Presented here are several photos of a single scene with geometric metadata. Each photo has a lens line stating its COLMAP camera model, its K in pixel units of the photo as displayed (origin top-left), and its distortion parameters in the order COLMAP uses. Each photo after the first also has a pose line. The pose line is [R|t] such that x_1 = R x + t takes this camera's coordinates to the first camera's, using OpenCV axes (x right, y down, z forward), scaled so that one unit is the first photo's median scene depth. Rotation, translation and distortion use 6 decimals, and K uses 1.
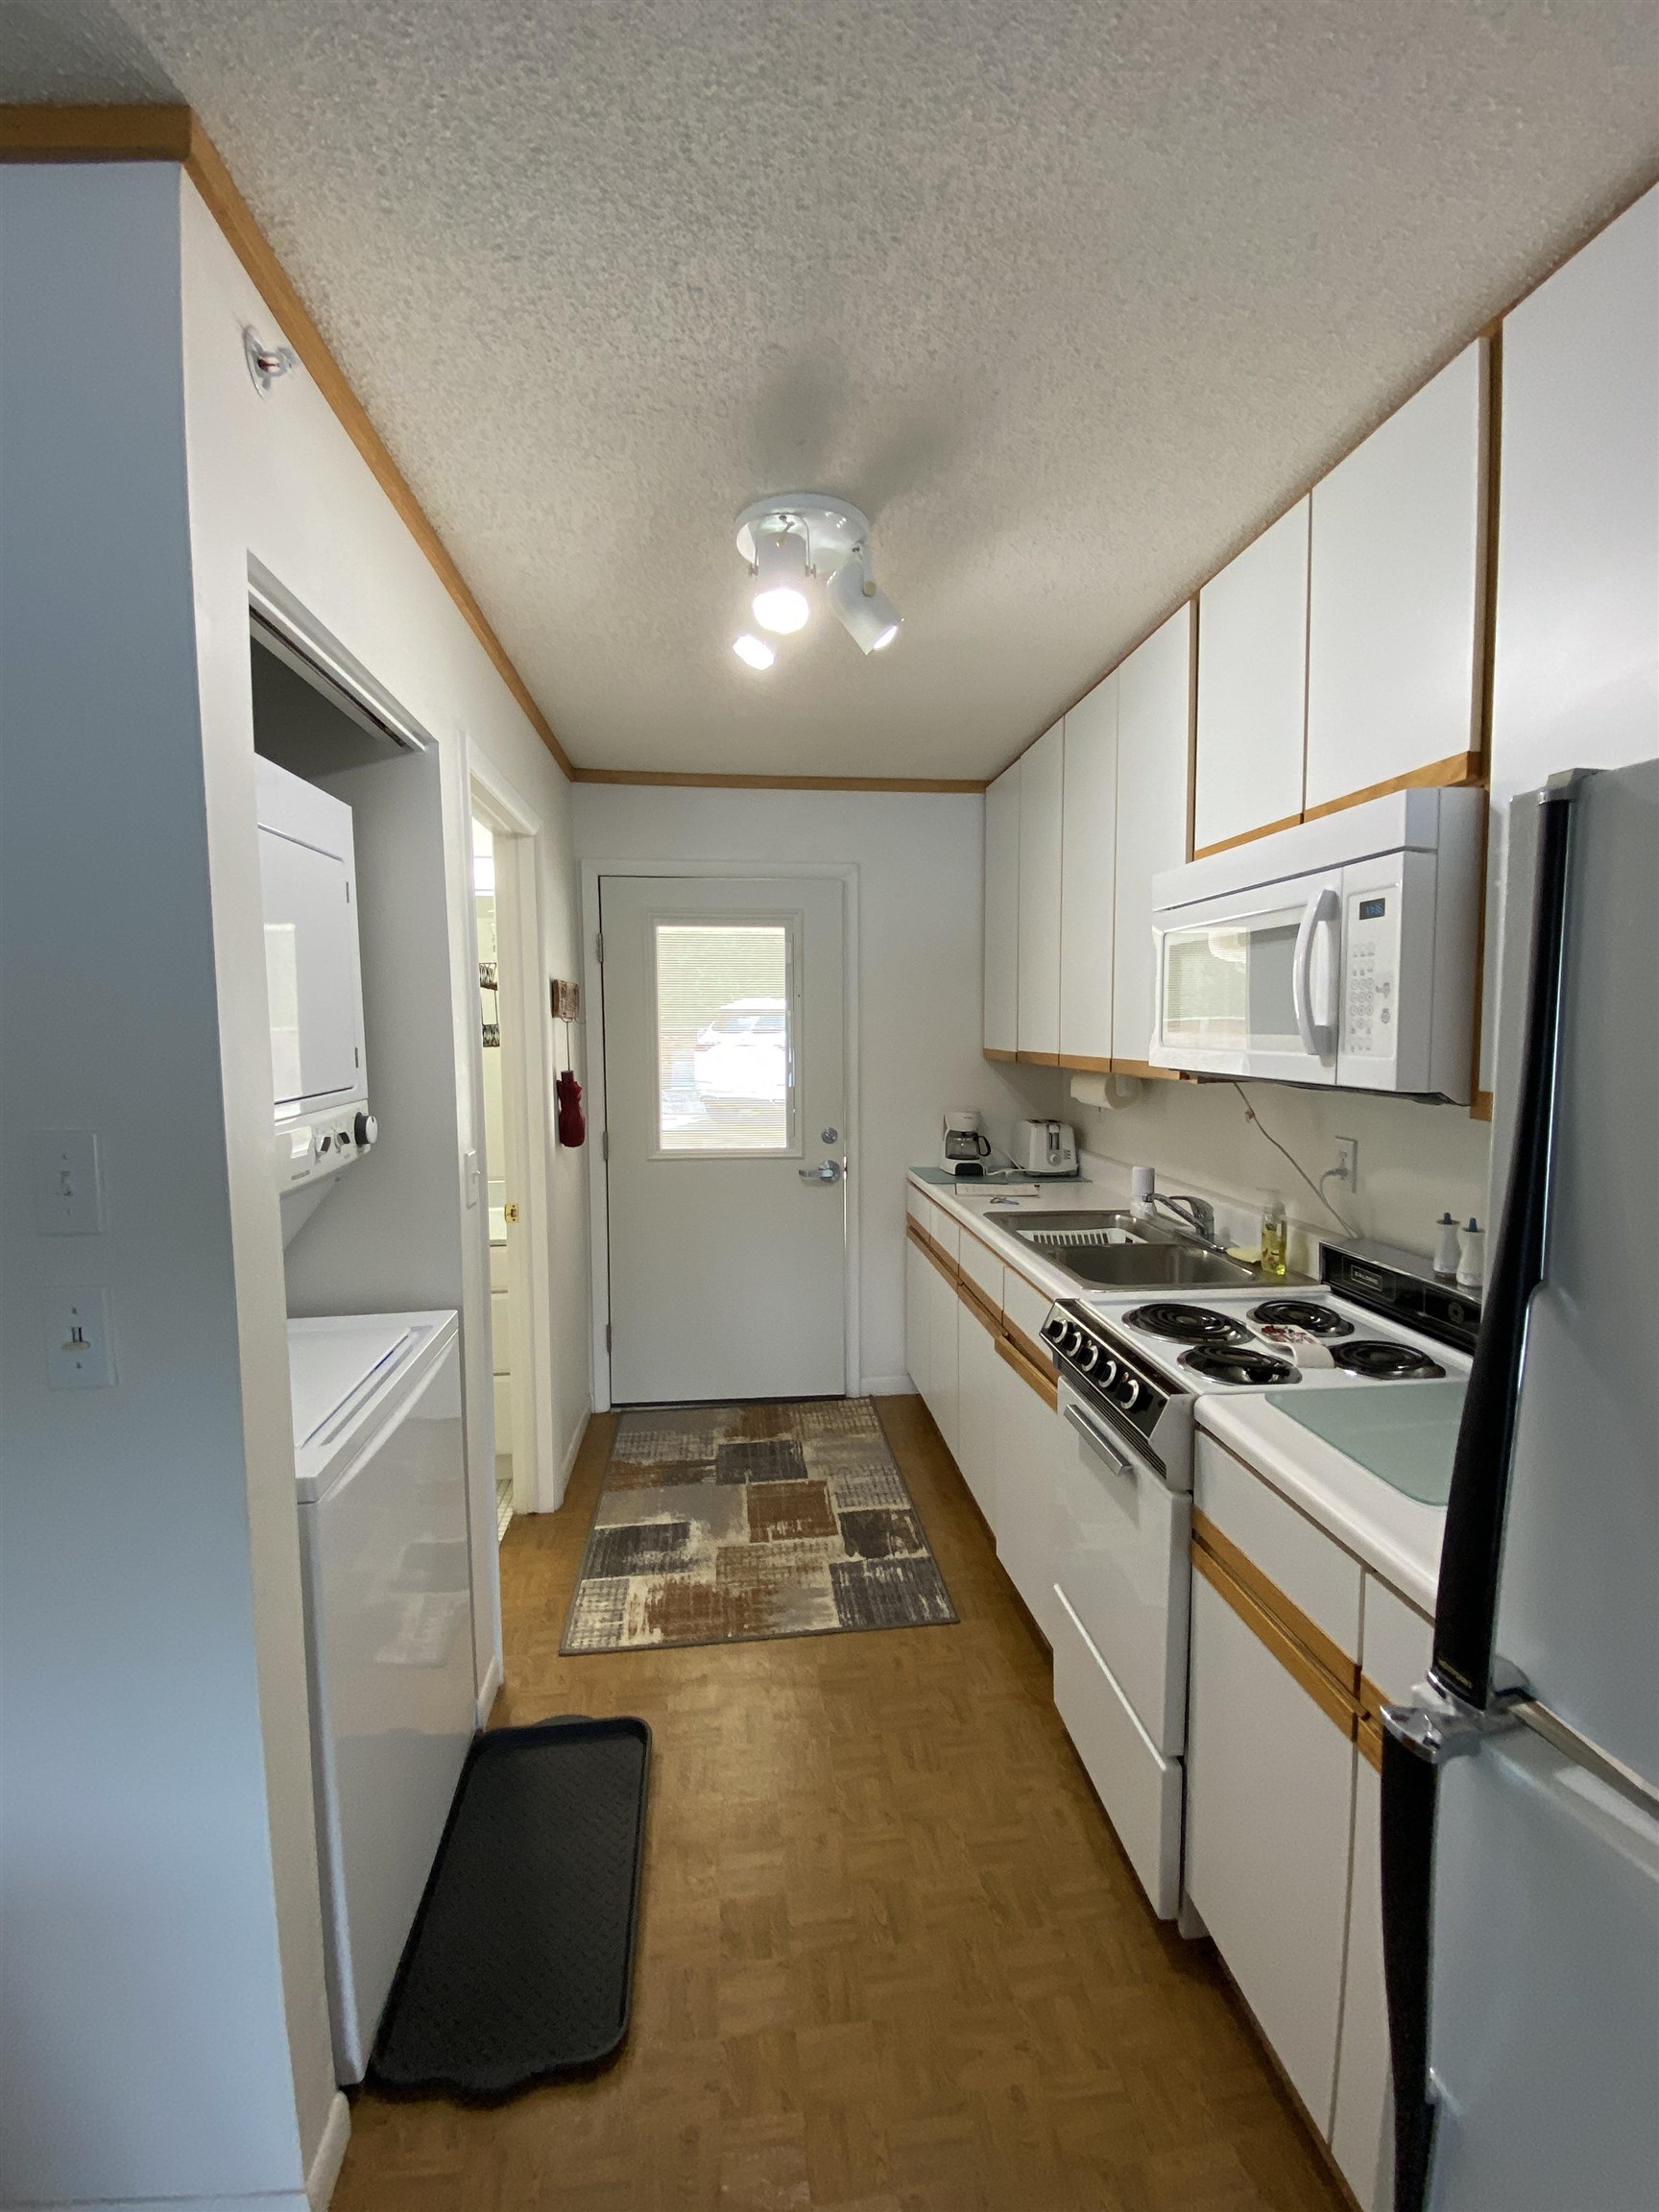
lens RADIAL K [[937.3, 0, 837.9], [0, 937.3, 1106.5], [0, 0, 1]] dist [0.032450, -0.023604]
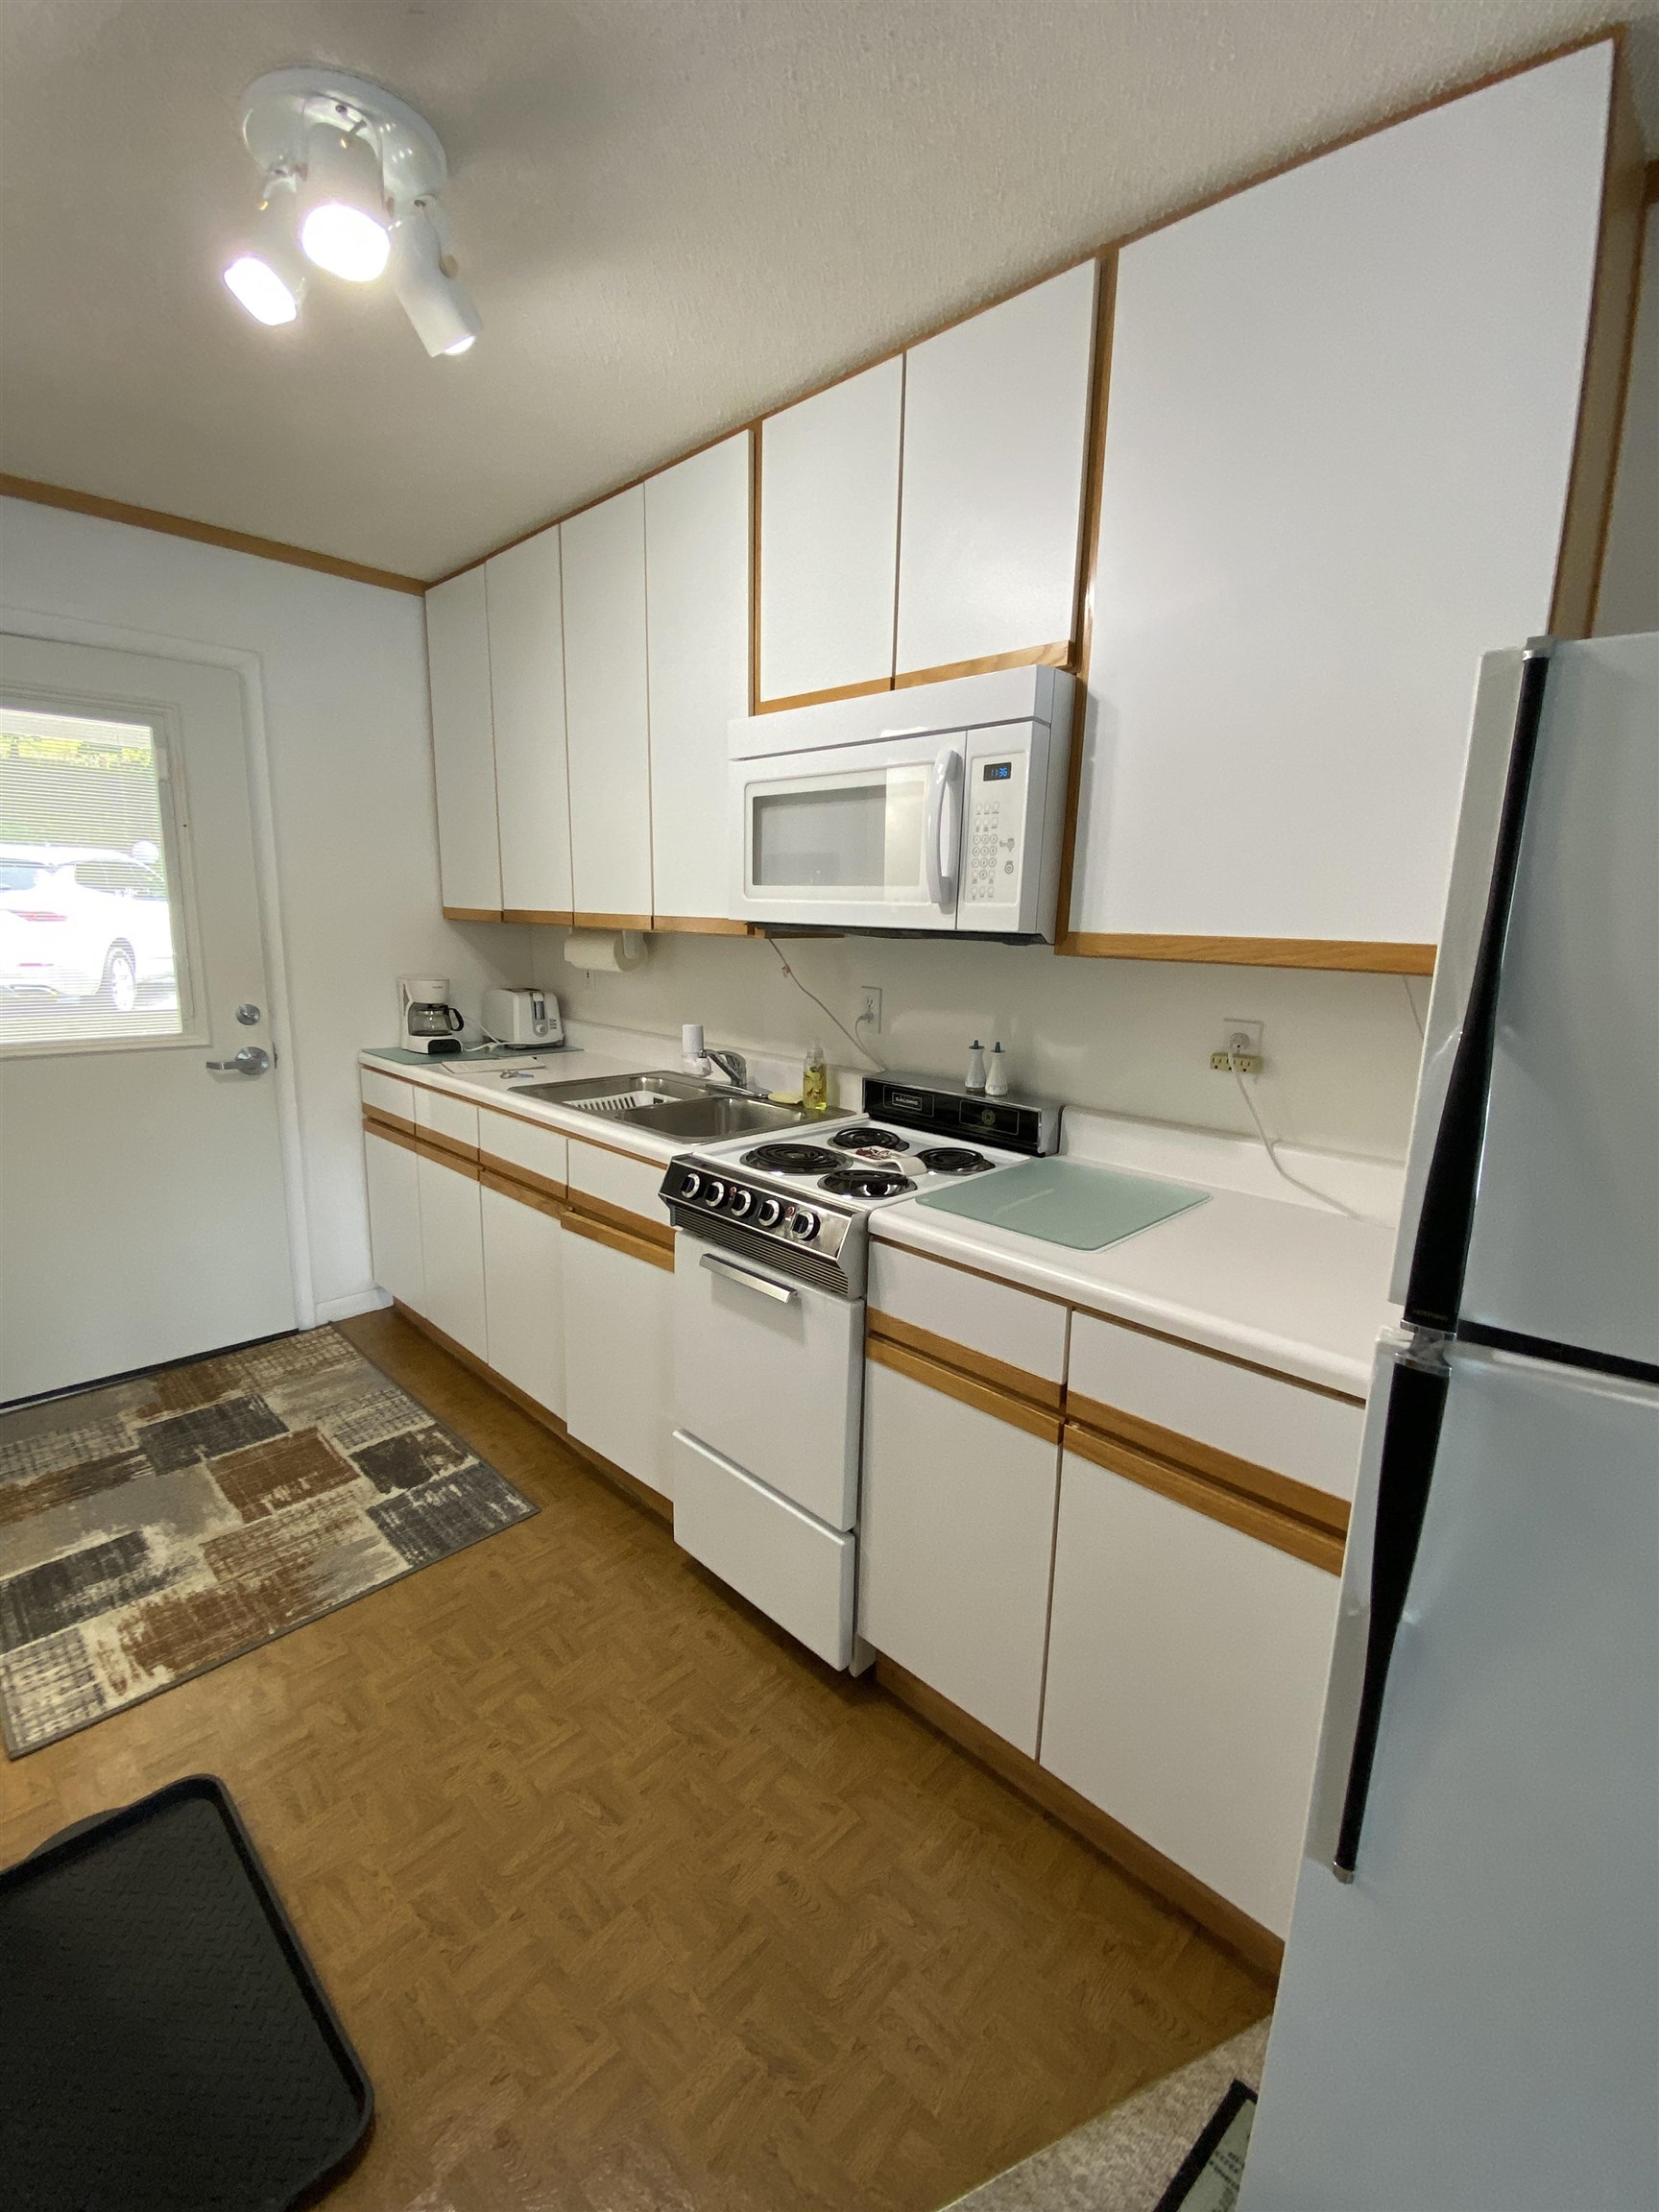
lens RADIAL K [[937.3, 0, 837.9], [0, 937.3, 1106.5], [0, 0, 1]] dist [0.032450, -0.023604]
pose [[0.772878, -0.101338, 0.626411, -0.179684], [0.024083, 0.991139, 0.130629, 0.021553], [-0.634098, -0.085874, 0.768470, 0.102705]]
